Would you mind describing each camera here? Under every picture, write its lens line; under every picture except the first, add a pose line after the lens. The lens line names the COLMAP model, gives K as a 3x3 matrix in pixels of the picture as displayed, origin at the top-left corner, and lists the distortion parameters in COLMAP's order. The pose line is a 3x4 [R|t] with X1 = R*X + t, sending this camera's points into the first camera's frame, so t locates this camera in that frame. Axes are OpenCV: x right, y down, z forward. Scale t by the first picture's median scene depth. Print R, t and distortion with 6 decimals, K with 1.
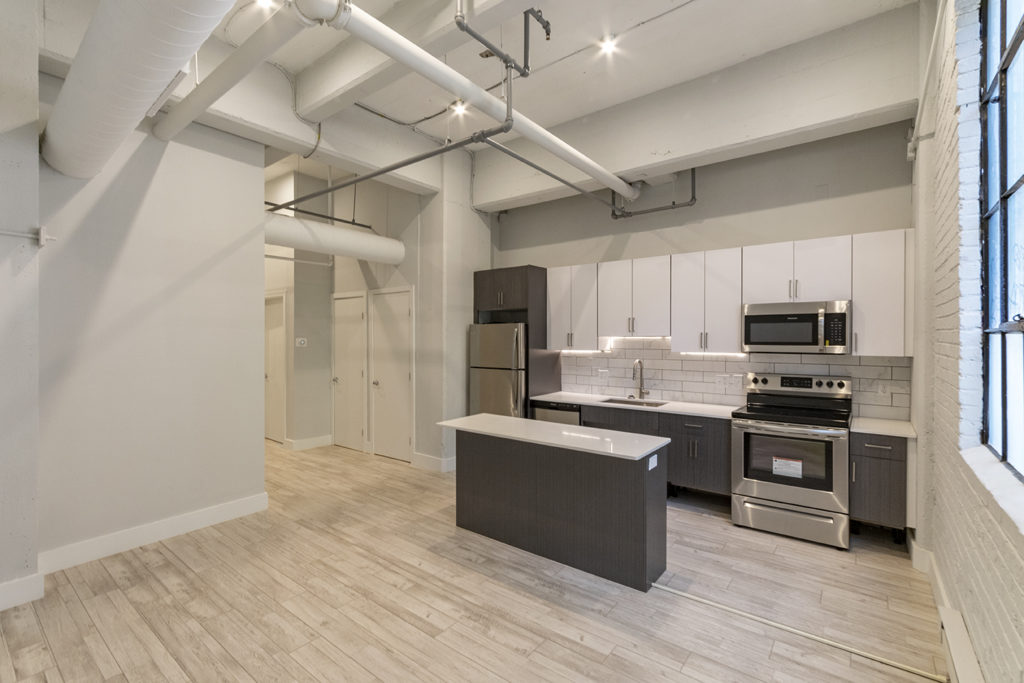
lens RADIAL K [[451.0, 0, 509.2], [0, 451.0, 342.1], [0, 0, 1]] dist [0.001749, 0.001469]
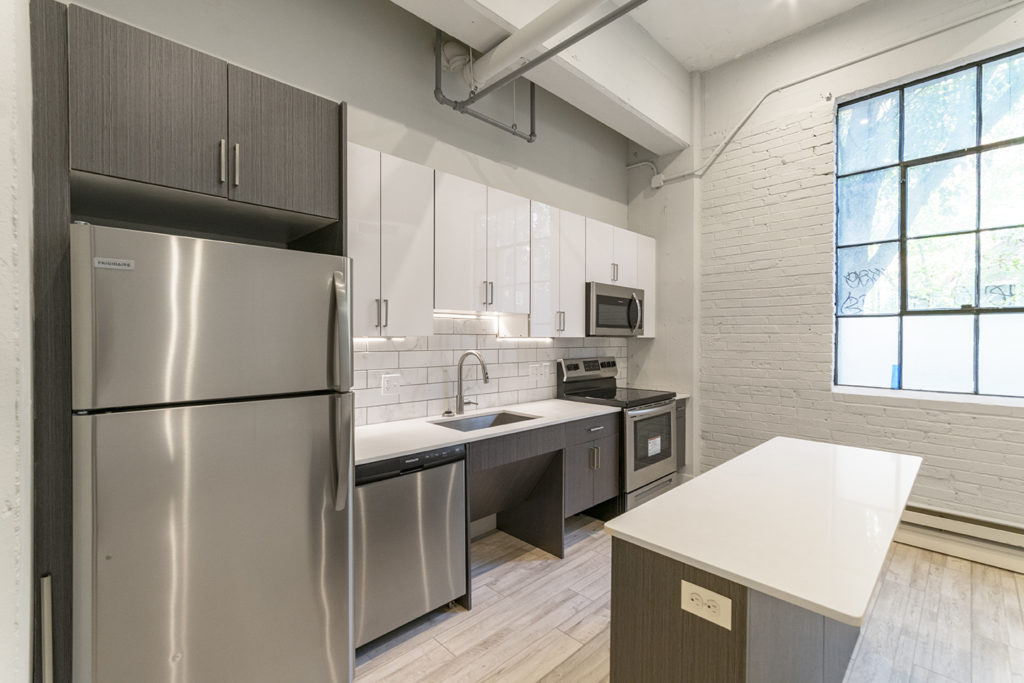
lens RADIAL K [[451.0, 0, 506.6], [0, 451.0, 343.5], [0, 0, 1]] dist [0.001749, 0.001469]
pose [[0.137149, -0.010001, 0.990500, -0.331167], [0.007326, 0.999932, 0.009082, 0.024668], [-0.990523, 0.006011, 0.137213, 0.889890]]
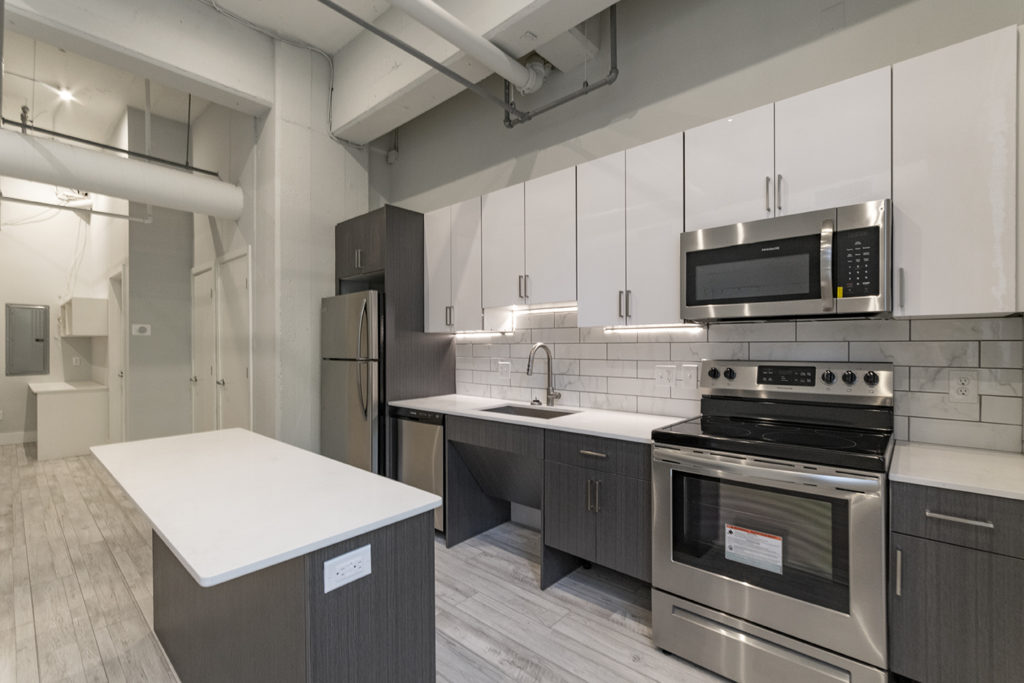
lens RADIAL K [[451.0, 0, 507.2], [0, 451.0, 346.7], [0, 0, 1]] dist [0.001749, 0.001469]
pose [[0.997661, -0.003794, -0.068253, 0.289787], [0.003529, 0.999986, -0.004007, 0.047207], [0.068267, 0.003756, 0.997660, 0.373877]]
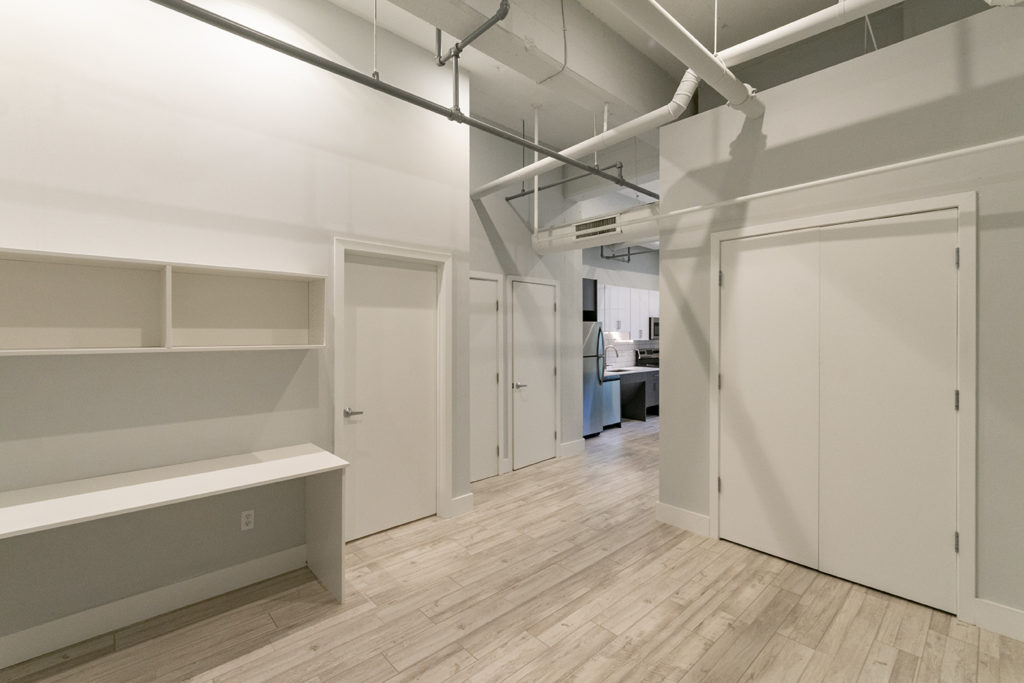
lens RADIAL K [[451.0, 0, 510.0], [0, 451.0, 334.6], [0, 0, 1]] dist [0.001749, 0.001469]
pose [[0.162768, -0.005926, 0.986647, -1.469457], [0.004784, 0.999975, 0.005217, -0.013071], [-0.986653, 0.003871, 0.162793, 1.123212]]
